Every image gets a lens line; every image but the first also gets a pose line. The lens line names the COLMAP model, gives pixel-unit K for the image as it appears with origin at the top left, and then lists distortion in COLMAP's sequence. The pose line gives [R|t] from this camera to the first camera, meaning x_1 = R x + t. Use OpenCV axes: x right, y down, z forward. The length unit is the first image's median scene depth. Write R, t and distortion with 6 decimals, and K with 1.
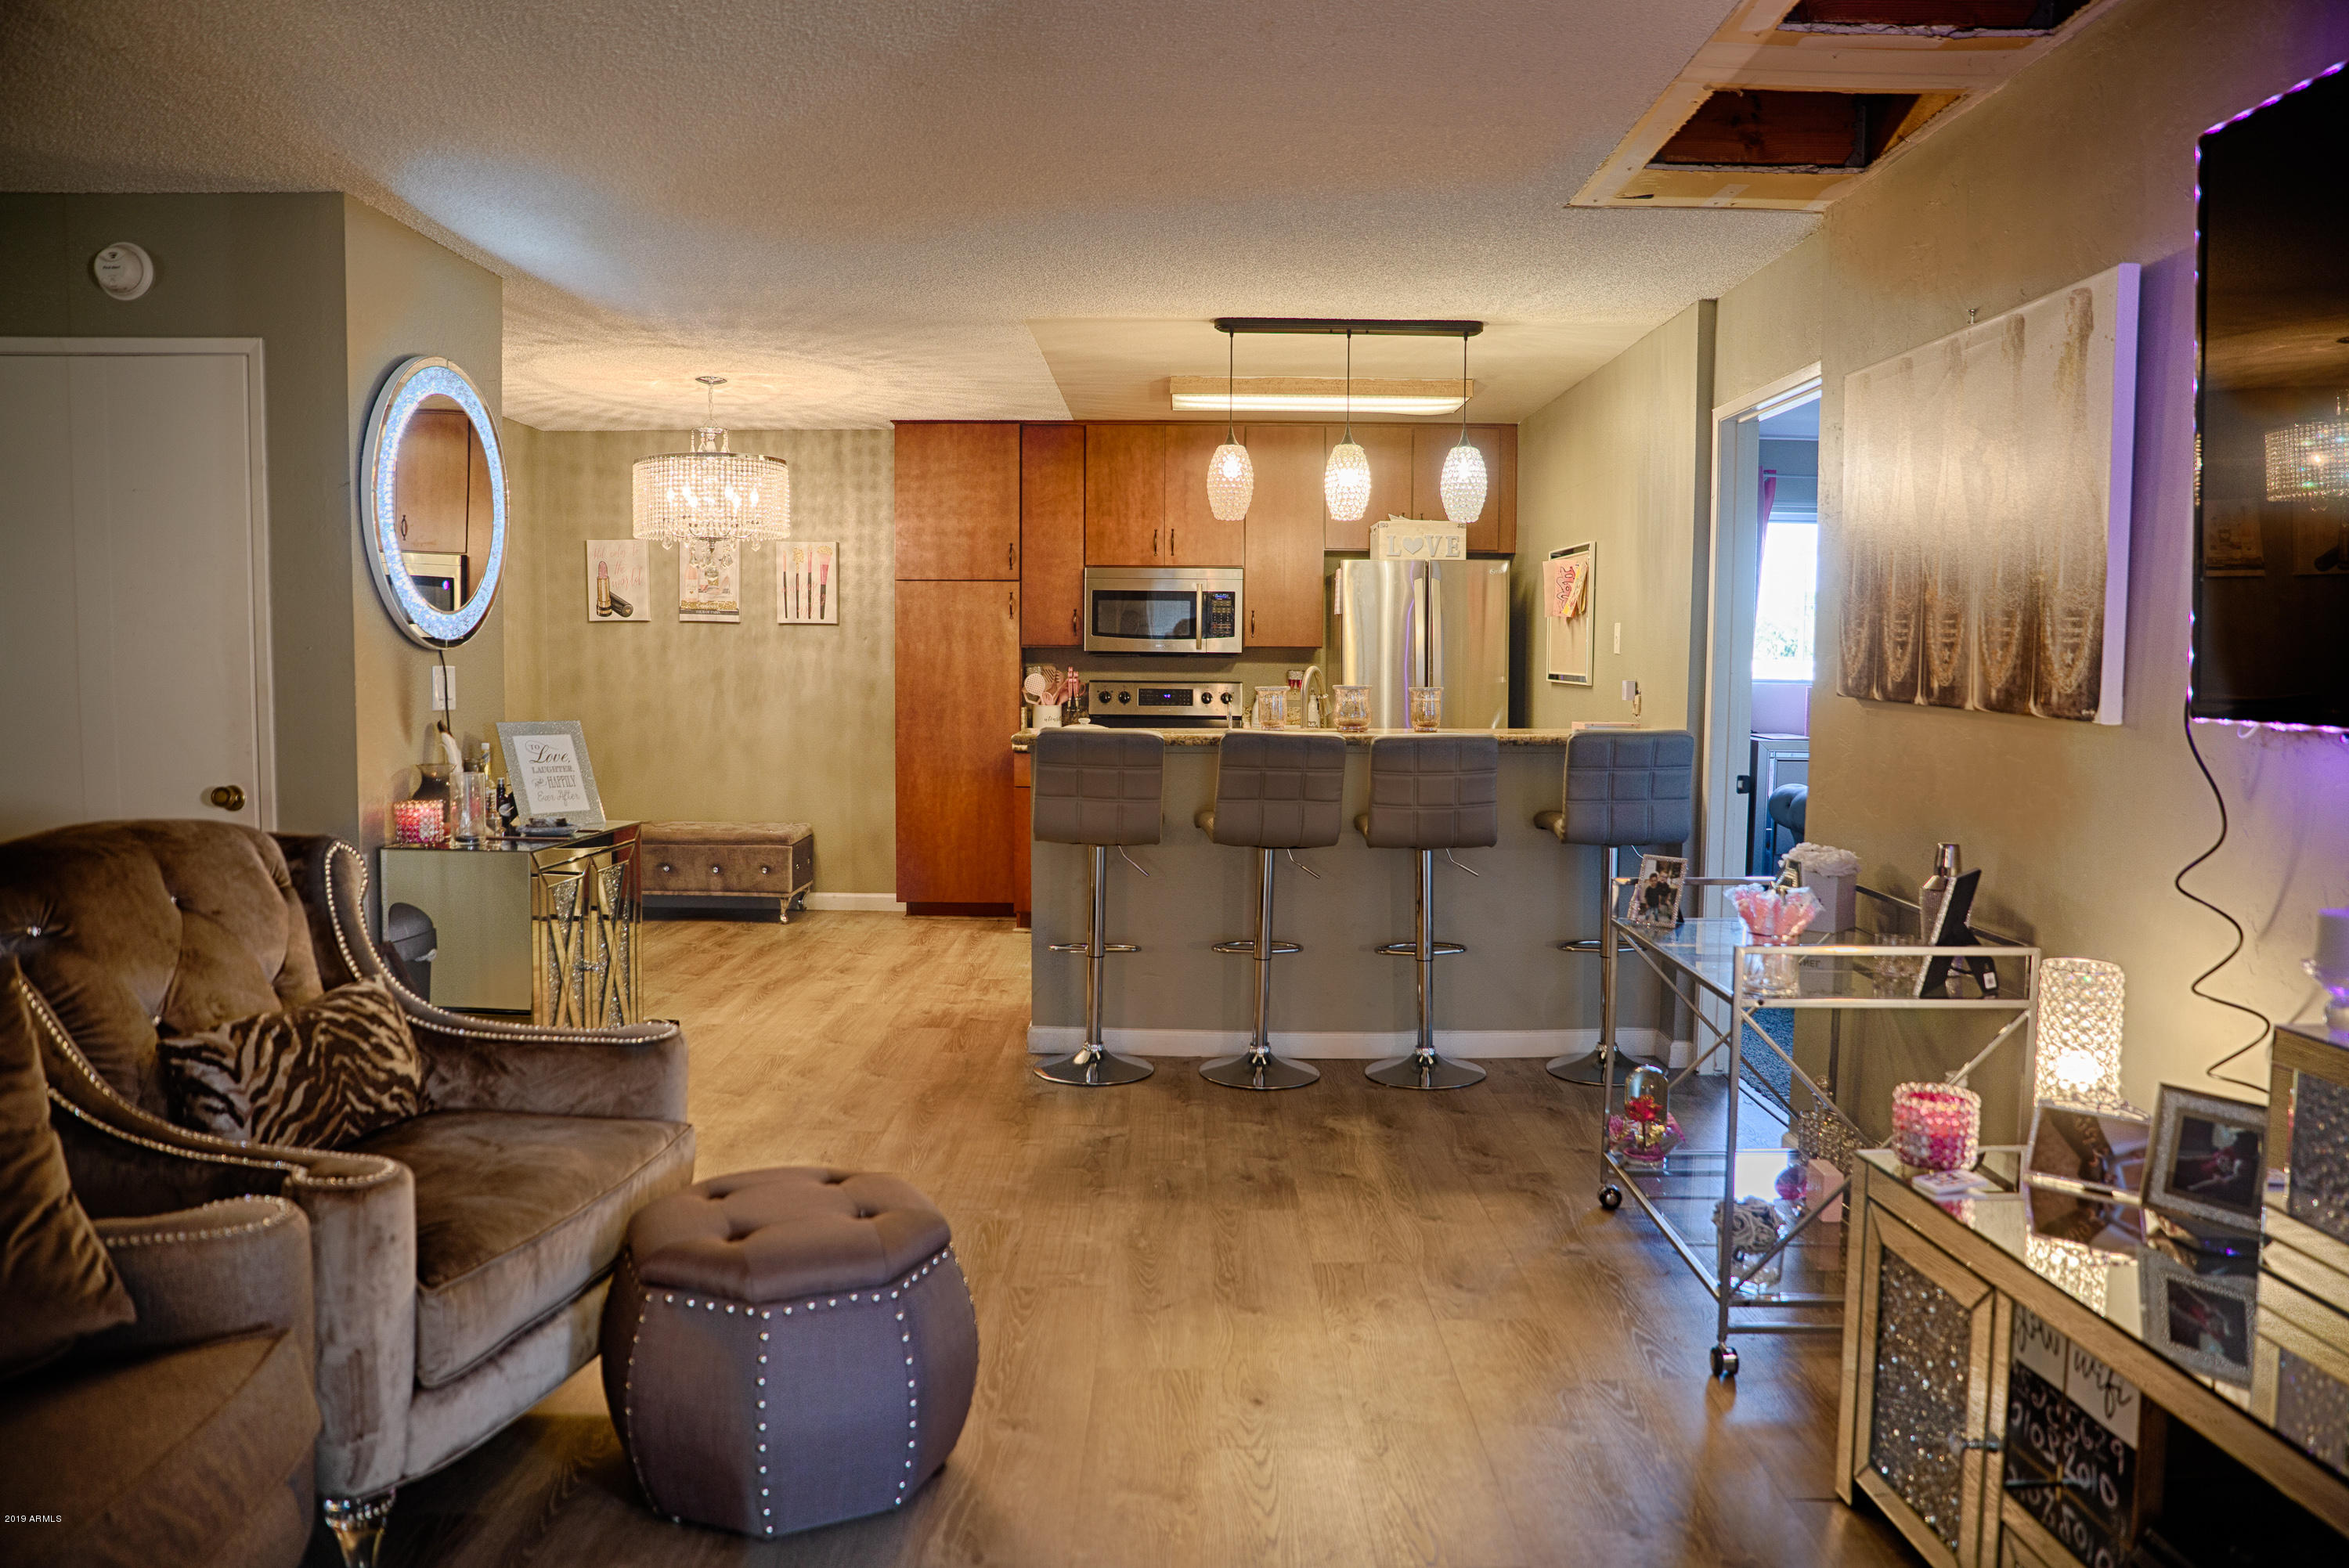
lens RADIAL K [[1605.2, 0, 1175.1], [0, 1605.2, 787.2], [0, 0, 1]] dist [-0.104821, 0.083860]
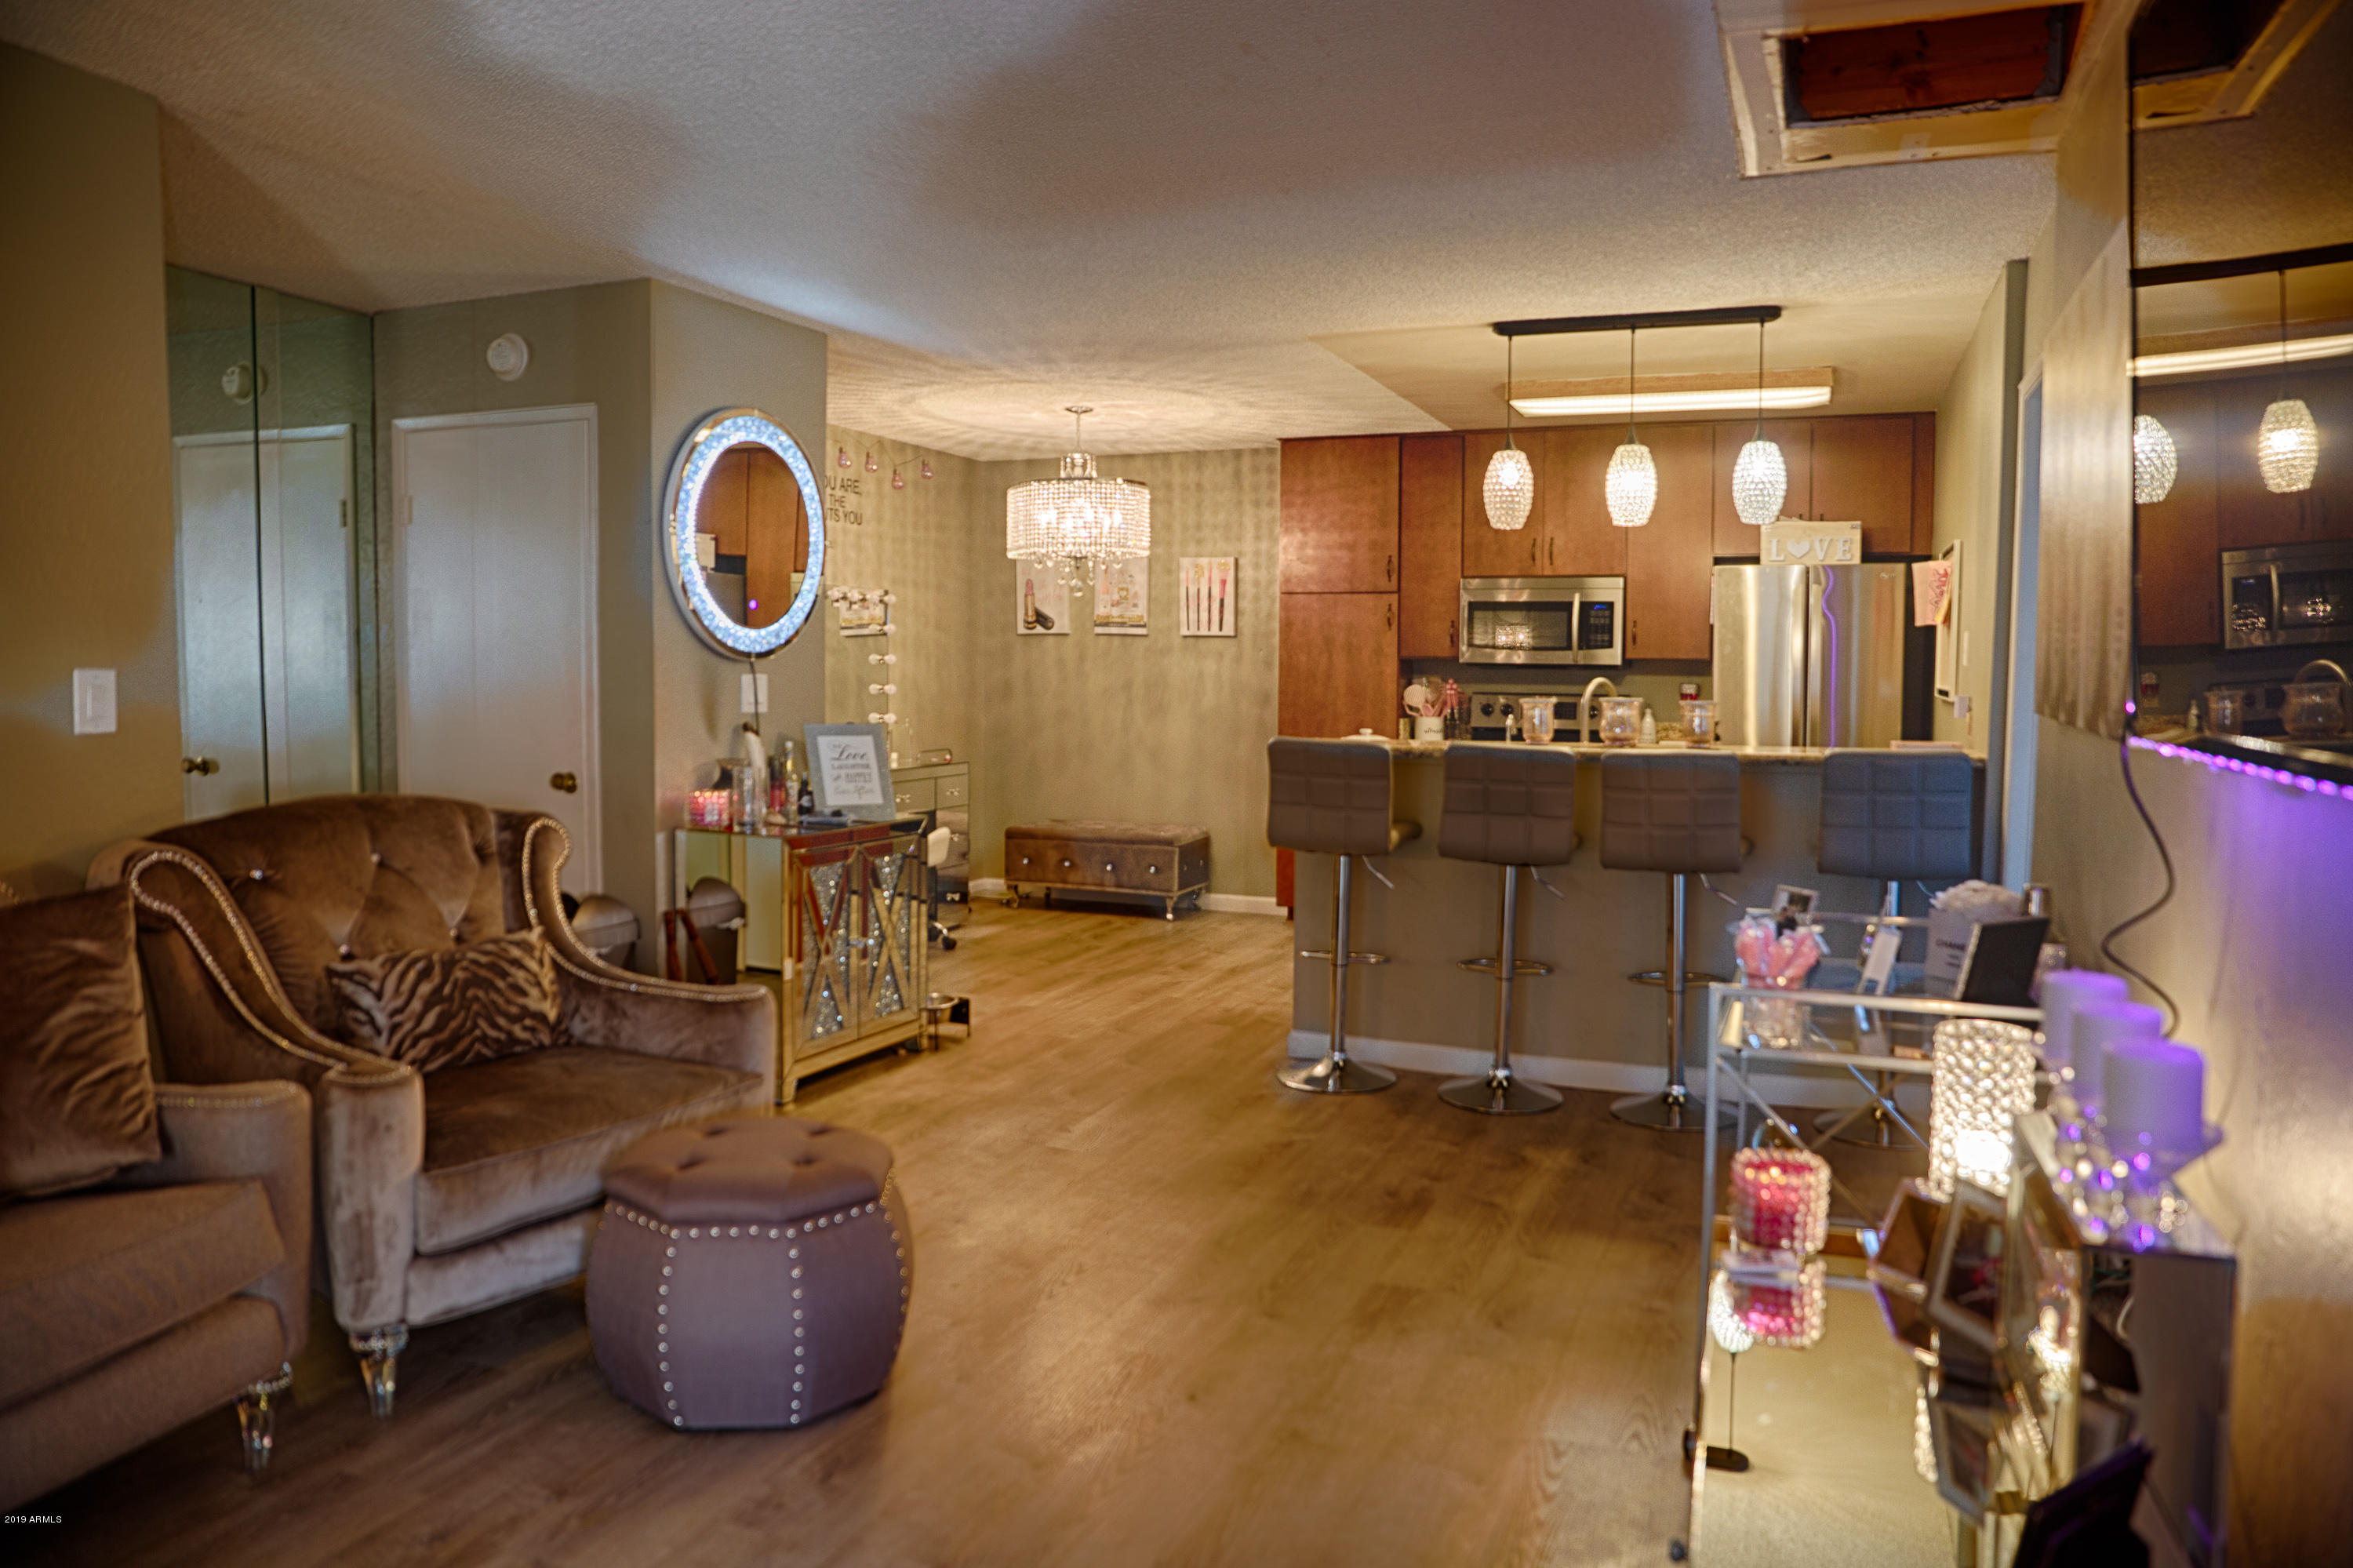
lens RADIAL K [[1608.2, 0, 1172.3], [0, 1608.2, 788.1], [0, 0, 1]] dist [-0.104821, 0.083860]
pose [[0.928263, 0.027285, -0.370923, 0.253907], [-0.029905, 0.999552, -0.001312, -0.001282], [0.370721, 0.012311, 0.928663, 0.025782]]
